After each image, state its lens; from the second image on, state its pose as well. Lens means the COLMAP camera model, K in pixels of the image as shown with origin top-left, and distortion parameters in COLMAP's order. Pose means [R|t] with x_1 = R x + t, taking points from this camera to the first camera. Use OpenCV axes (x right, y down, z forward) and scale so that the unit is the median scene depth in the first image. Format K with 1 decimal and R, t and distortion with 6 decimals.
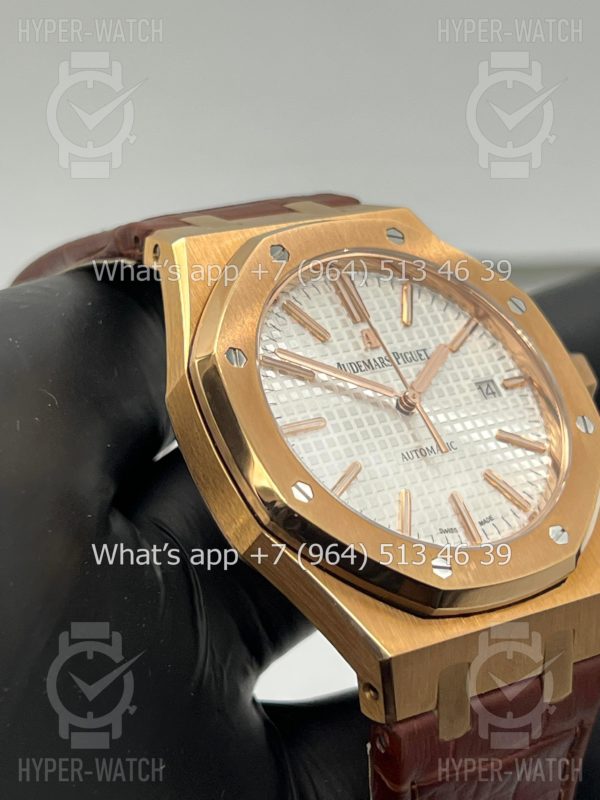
lens RADIAL K [[1889.8, 0, 300.4], [0, 1889.8, 396.9], [0, 0, 1]] dist [0.250825, 0.000000]
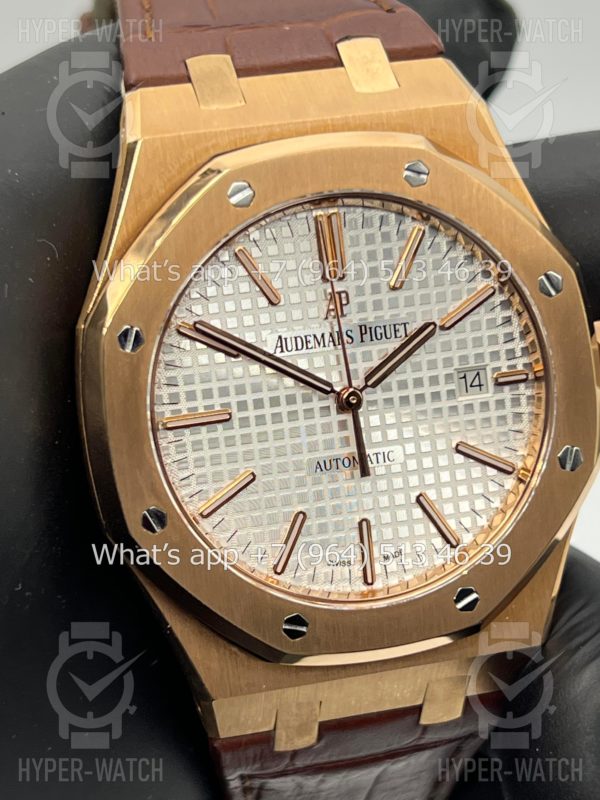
lens RADIAL K [[1889.8, 0, 295.7], [0, 1889.8, 401.1], [0, 0, 1]] dist [0.250825, 0.000000]
pose [[0.917931, 0.327691, -0.223654, 0.222886], [-0.164004, 0.826722, 0.538175, -0.445597], [0.361254, -0.457328, 0.812617, 0.295925]]
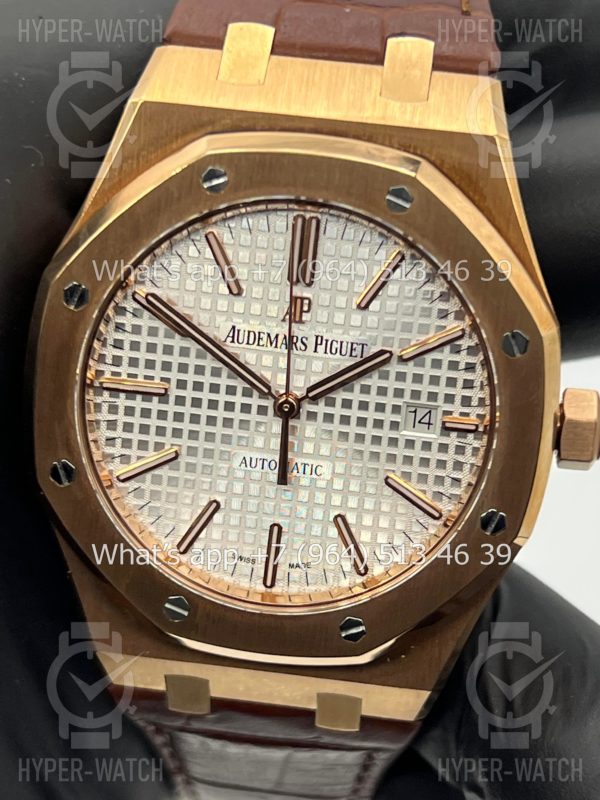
lens RADIAL K [[1889.8, 0, 303.6], [0, 1889.8, 416.8], [0, 0, 1]] dist [0.250825, 0.000000]
pose [[0.717469, 0.577113, -0.390101, 0.389042], [-0.197130, 0.705336, 0.680911, -0.561489], [0.668116, -0.411632, 0.619823, 0.476018]]
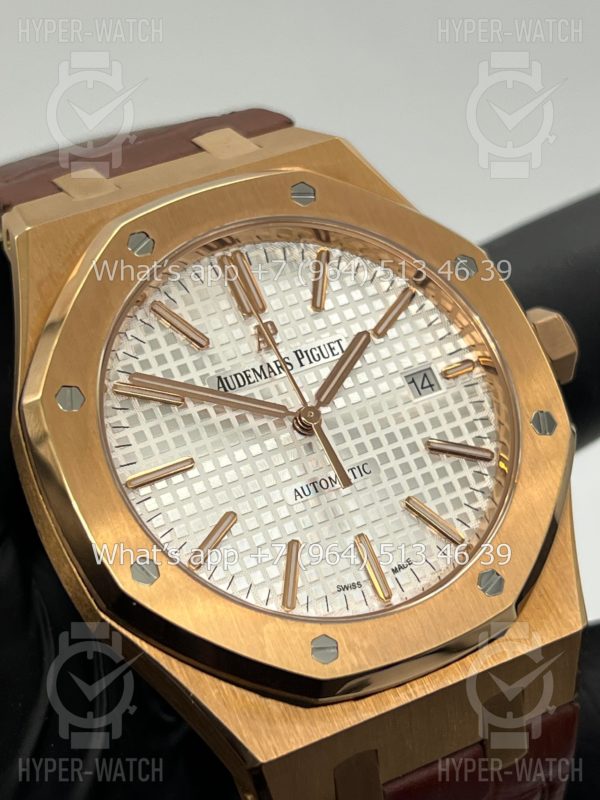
lens RADIAL K [[1889.8, 0, 291.9], [0, 1889.8, 403.0], [0, 0, 1]] dist [0.250825, 0.000000]
pose [[0.979322, -0.030957, -0.199927, 0.211418], [0.072725, 0.976034, 0.205108, -0.170102], [0.188786, -0.215406, 0.958102, 0.216428]]
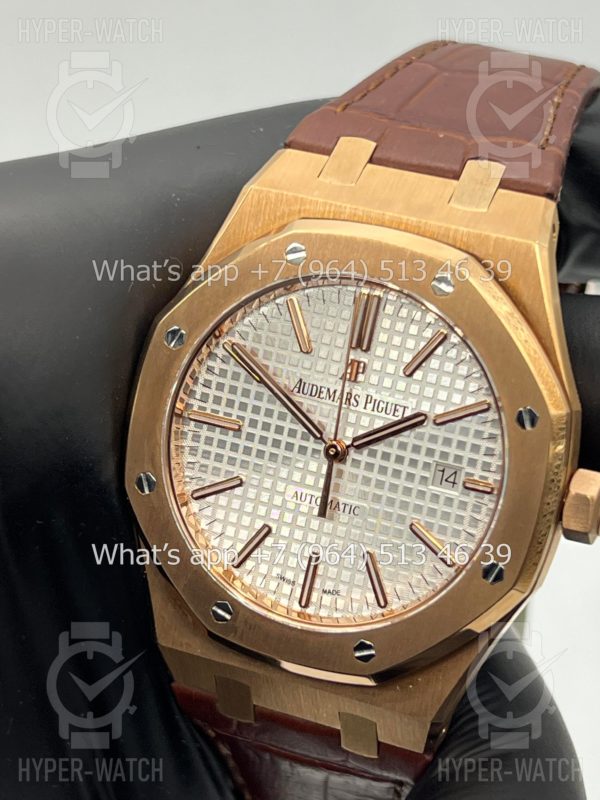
lens RADIAL K [[1889.8, 0, 285.3], [0, 1889.8, 399.7], [0, 0, 1]] dist [0.250825, 0.000000]
pose [[0.532361, 0.599434, -0.597721, 0.610714], [-0.160876, 0.764868, 0.623776, -0.622663], [0.831090, -0.235915, 0.503620, 0.481570]]
